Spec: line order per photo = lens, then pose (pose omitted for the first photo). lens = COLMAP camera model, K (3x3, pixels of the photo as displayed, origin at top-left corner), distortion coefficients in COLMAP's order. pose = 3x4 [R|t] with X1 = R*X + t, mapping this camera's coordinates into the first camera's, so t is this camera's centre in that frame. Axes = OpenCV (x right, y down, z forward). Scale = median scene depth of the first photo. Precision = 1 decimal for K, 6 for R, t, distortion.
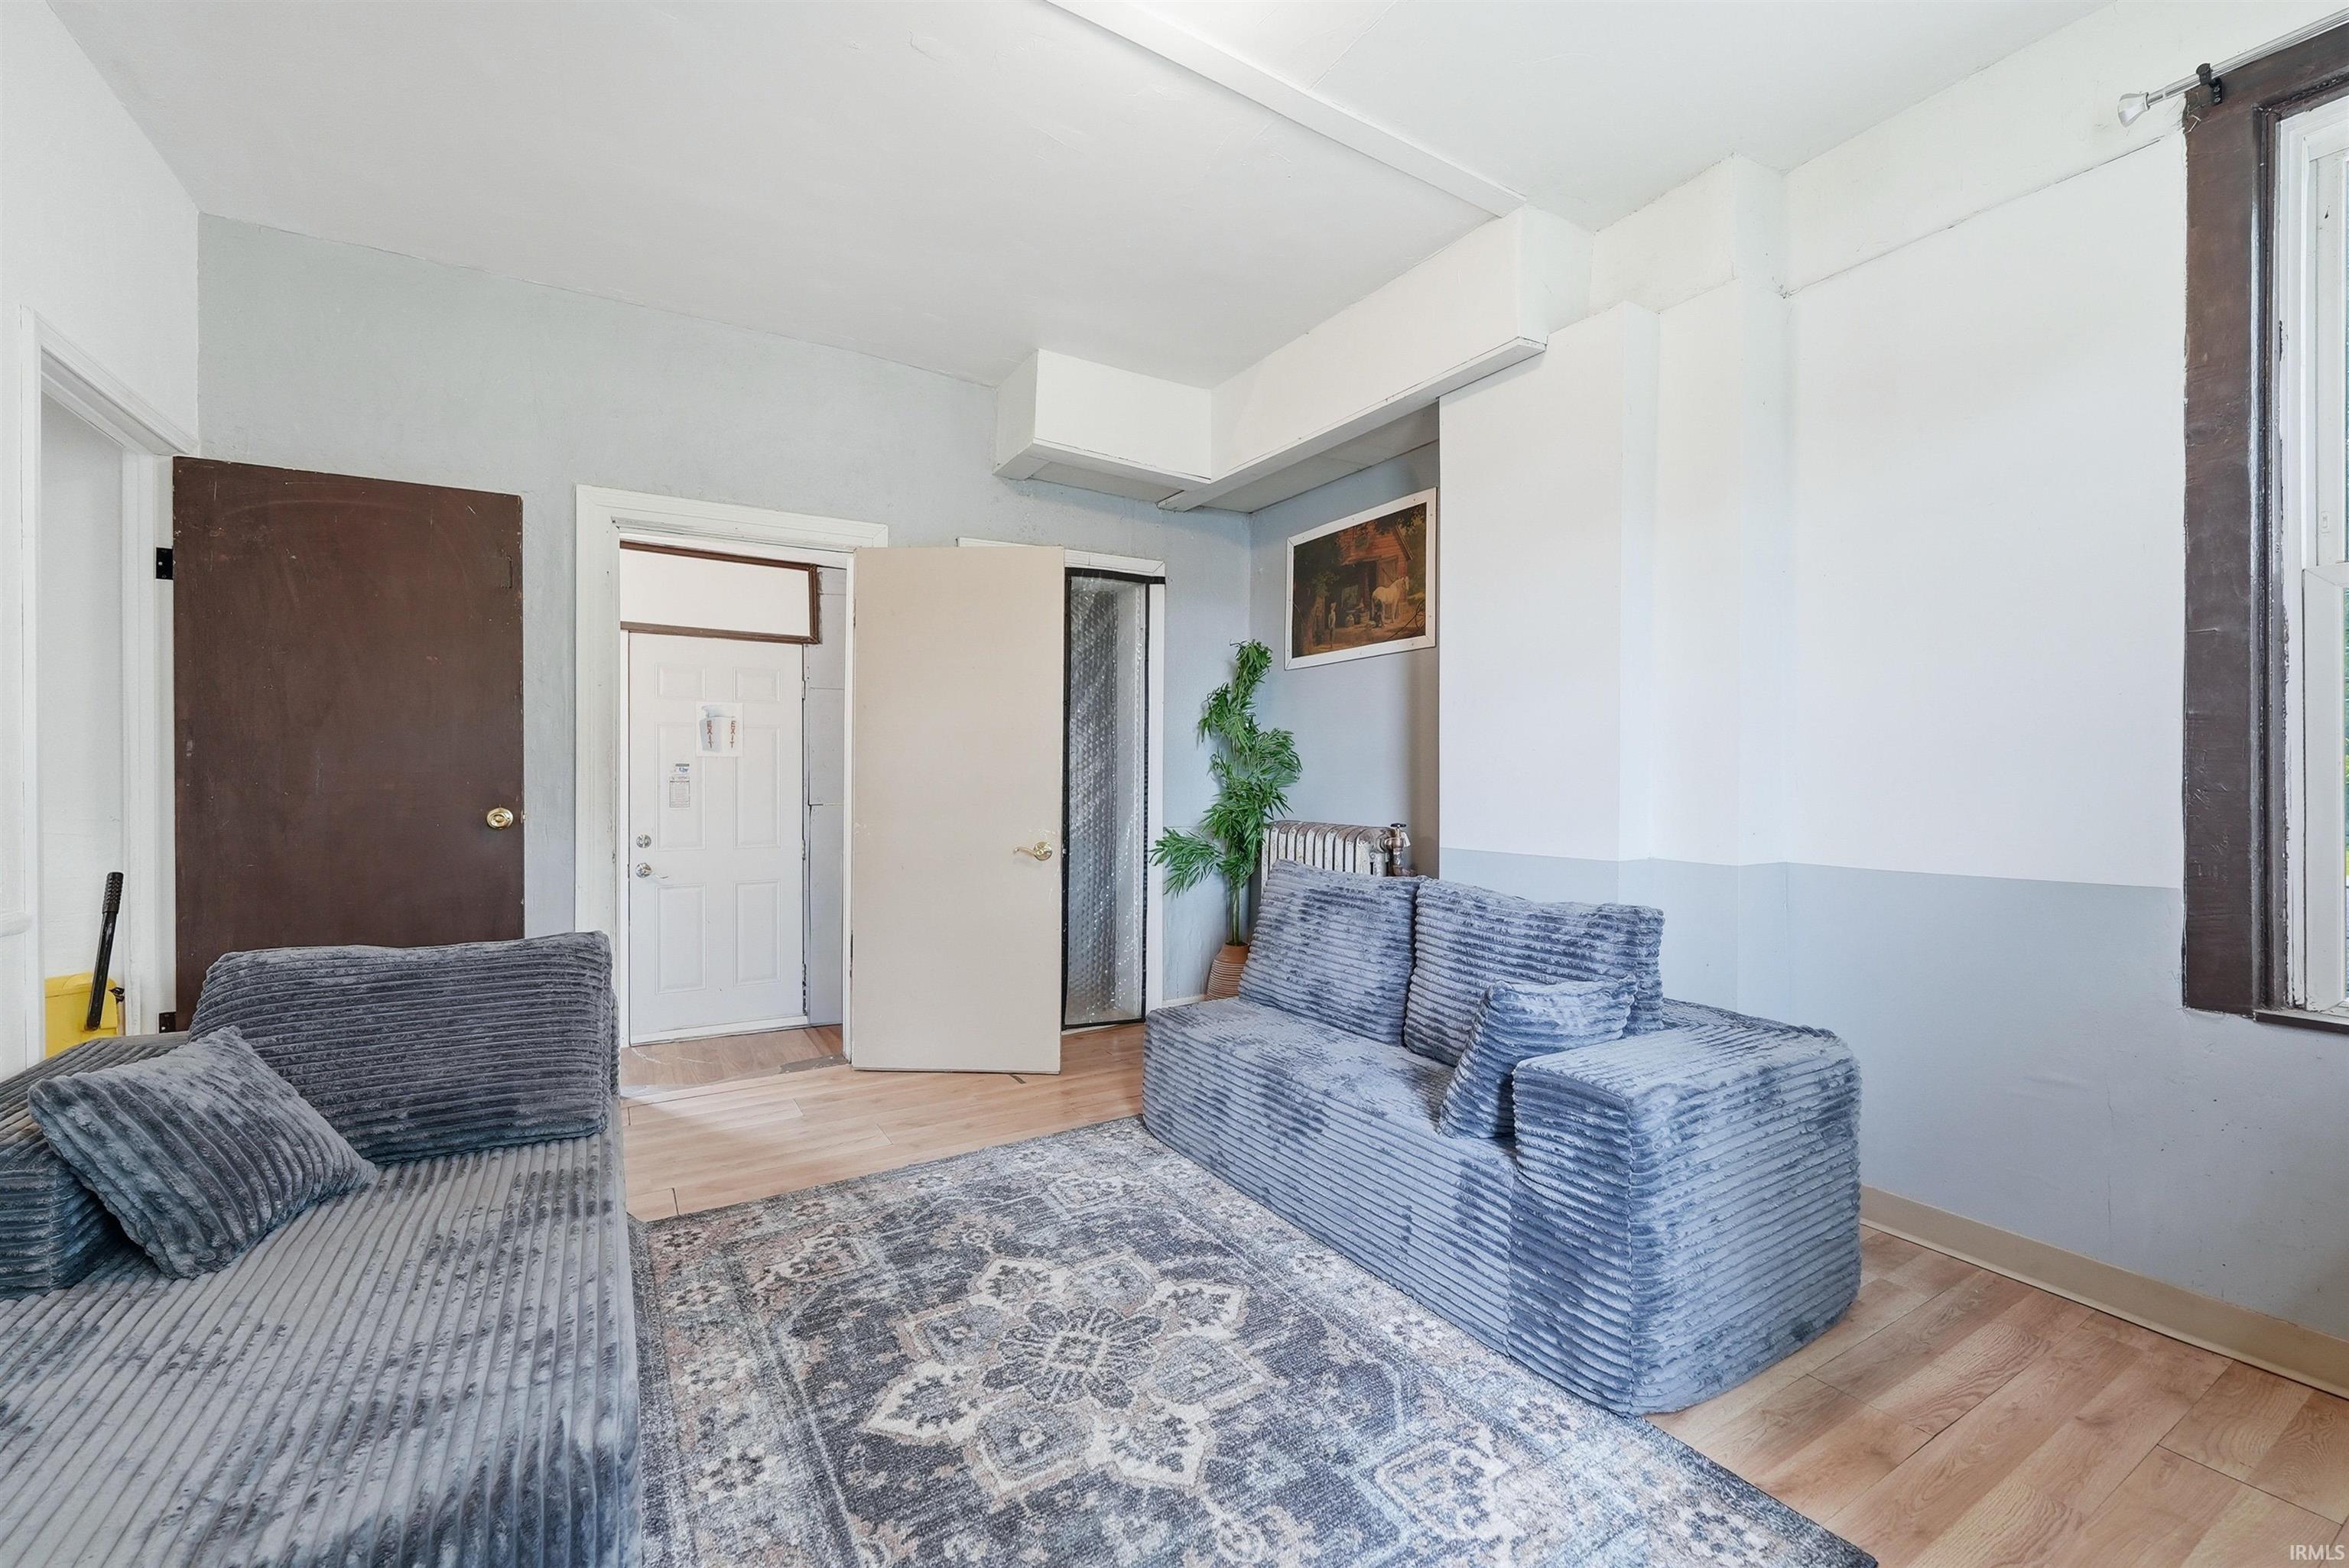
lens RADIAL K [[960.7, 0, 1169.9], [0, 960.7, 783.6], [0, 0, 1]] dist [-0.002101, 0.000080]
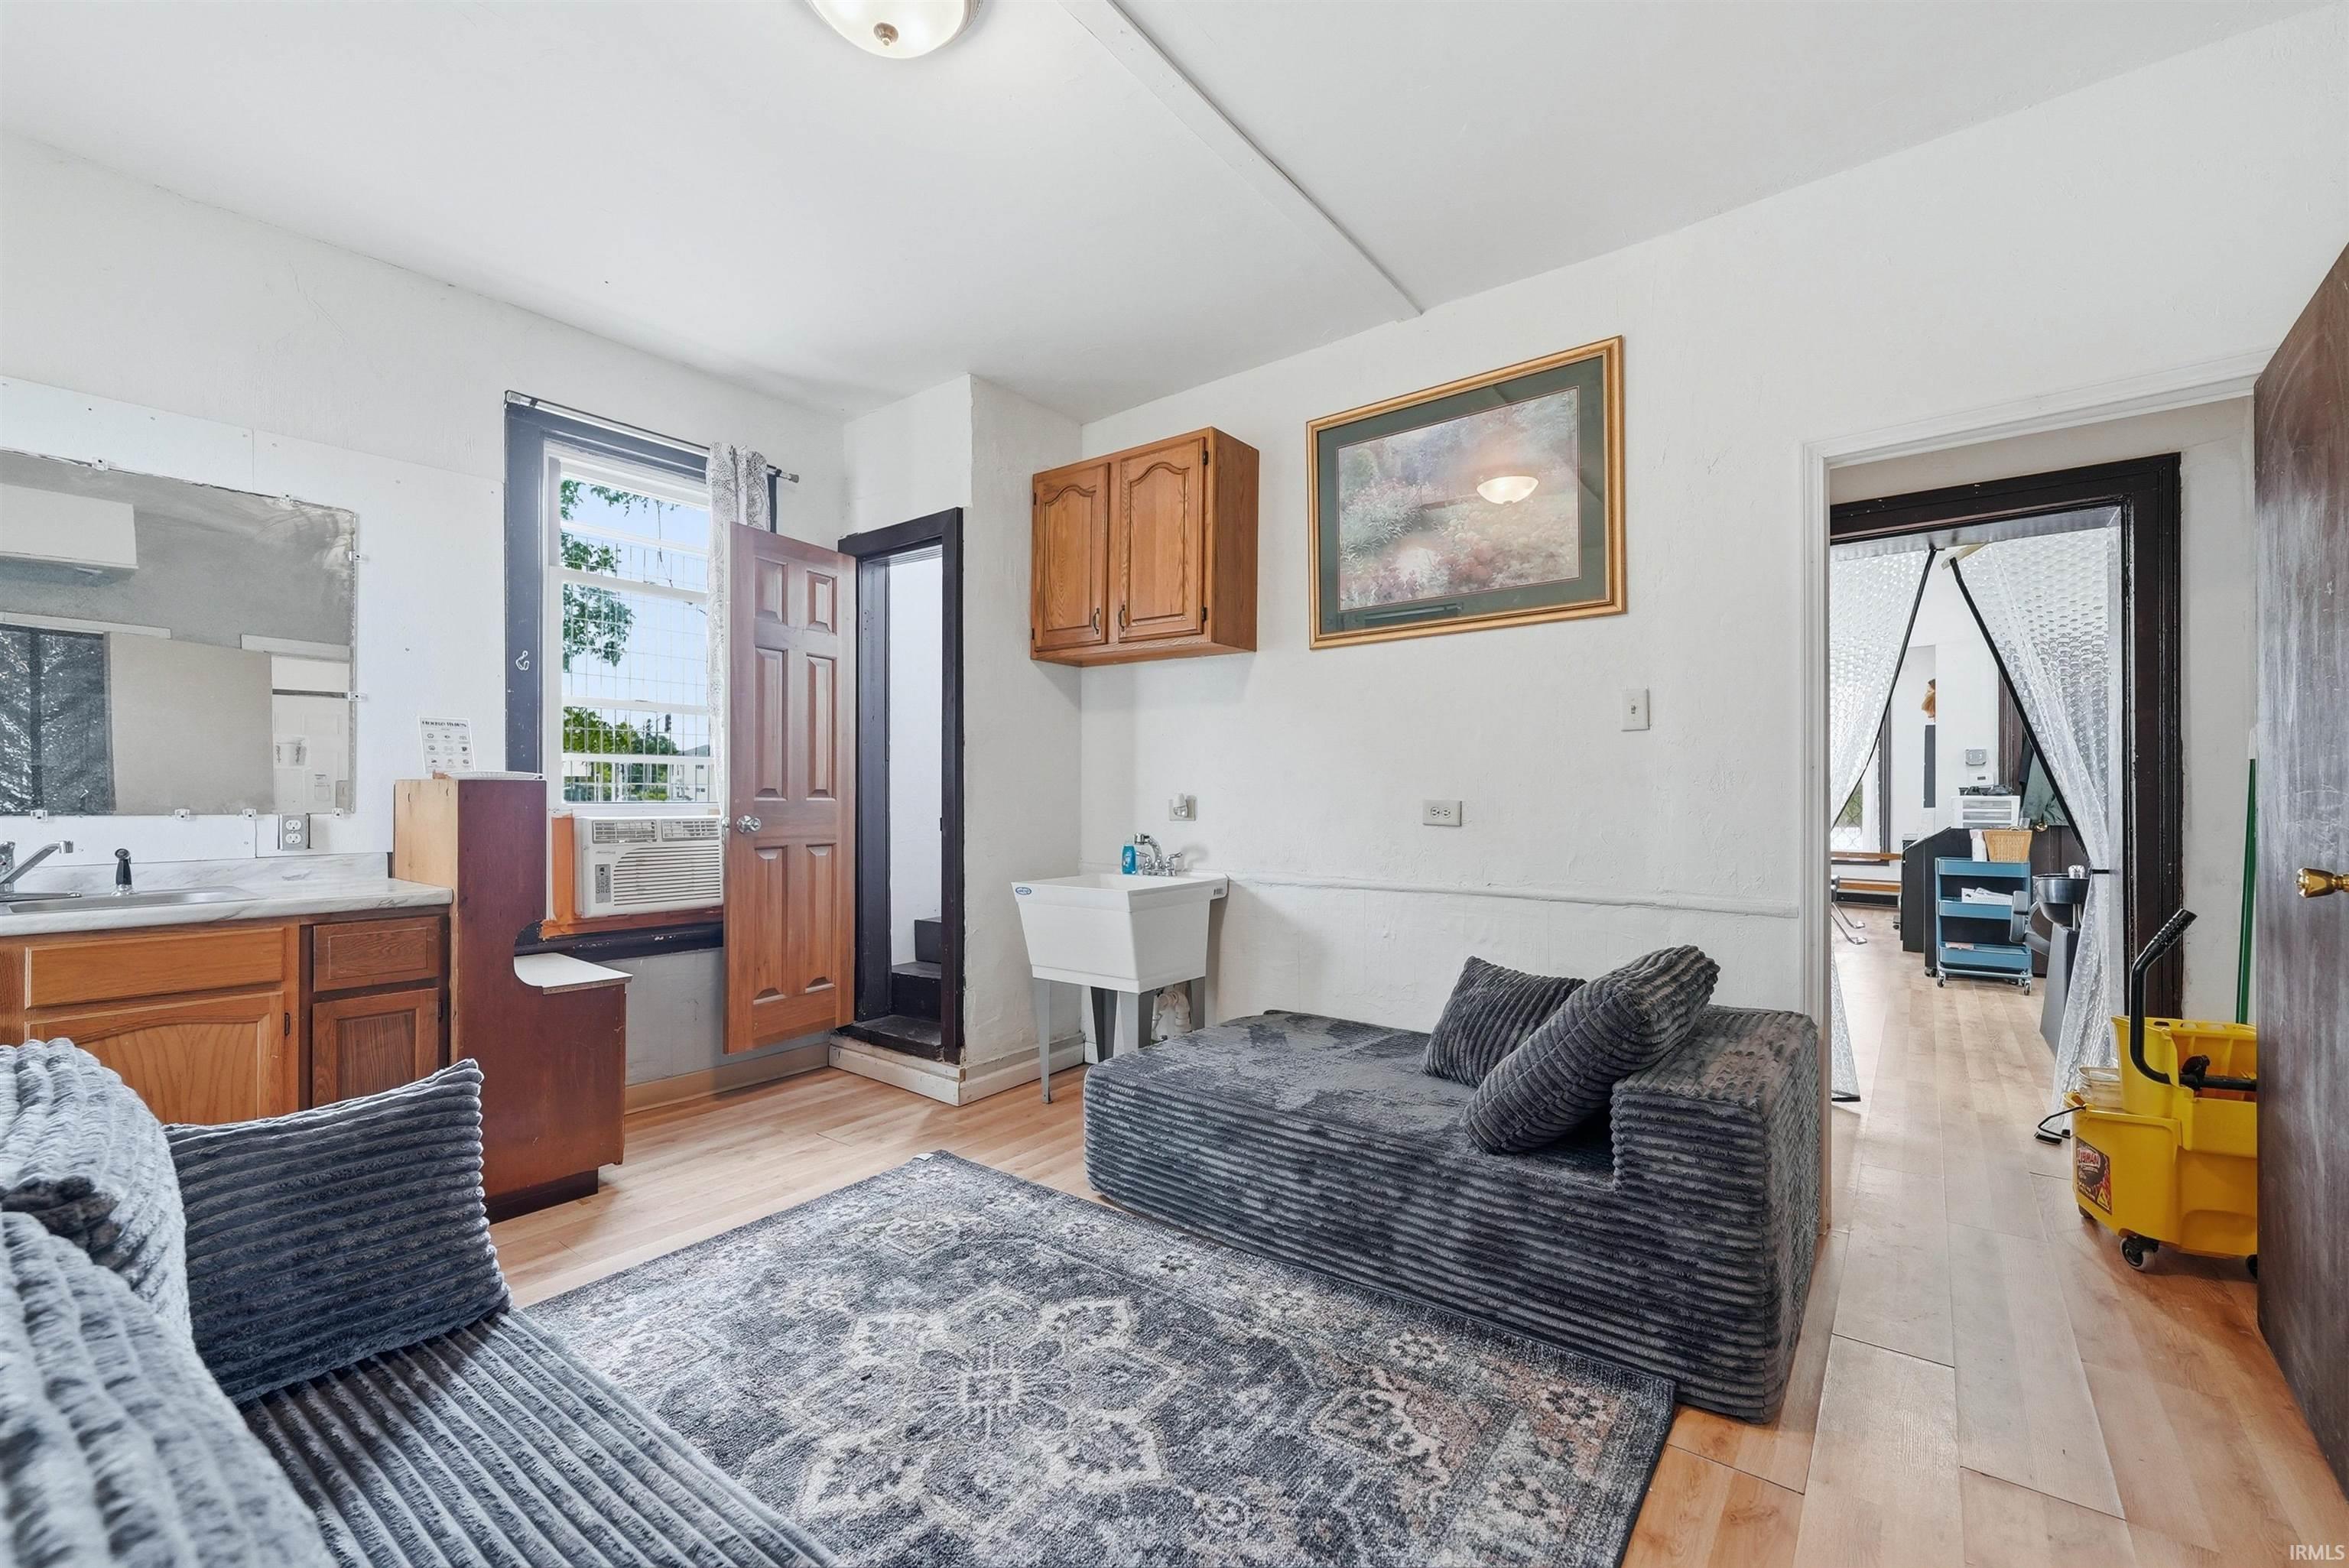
lens RADIAL K [[960.7, 0, 1180.1], [0, 960.7, 783.3], [0, 0, 1]] dist [-0.002101, 0.000080]
pose [[-0.929689, -0.000341, -0.368344, 0.073996], [0.003853, 0.999936, -0.010649, -0.017333], [0.368324, -0.011319, -0.929628, 1.752406]]
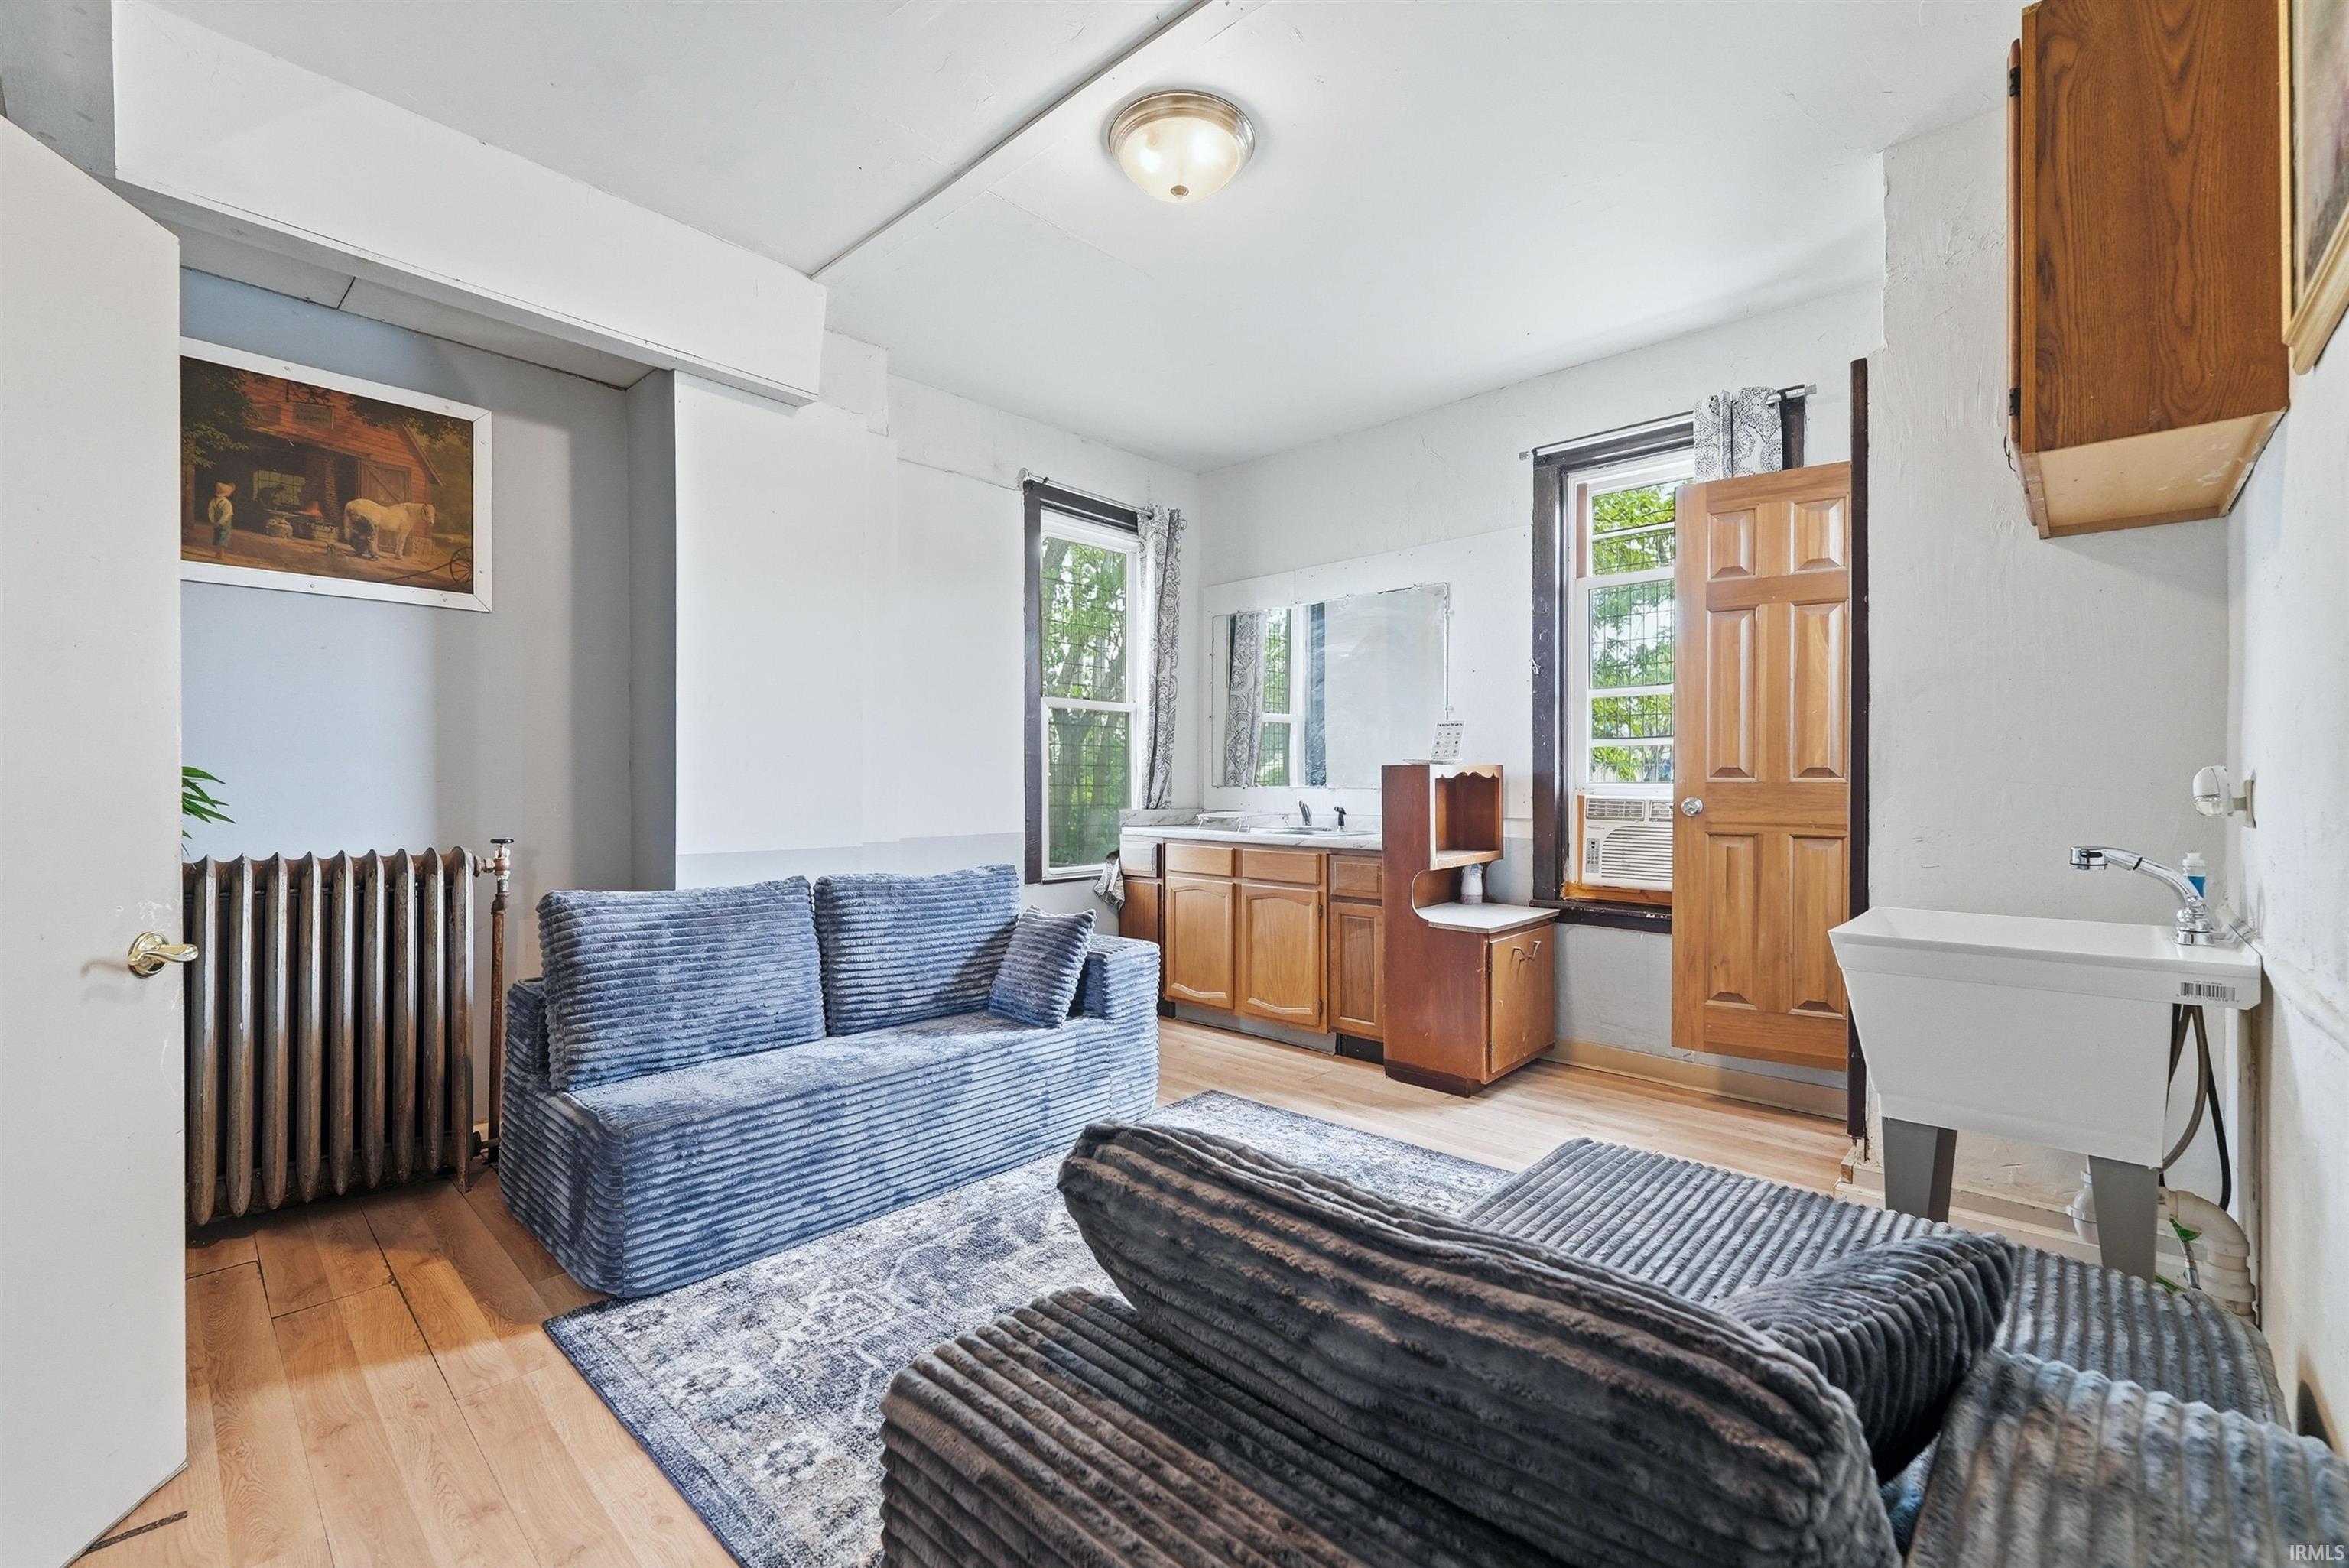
lens RADIAL K [[960.7, 0, 1166.2], [0, 960.7, 785.8], [0, 0, 1]] dist [-0.002101, 0.000080]
pose [[-0.271613, -0.000029, 0.962407, -1.091460], [-0.000787, 1.000000, -0.000192, -0.000306], [-0.962406, -0.000810, -0.271613, 1.164070]]
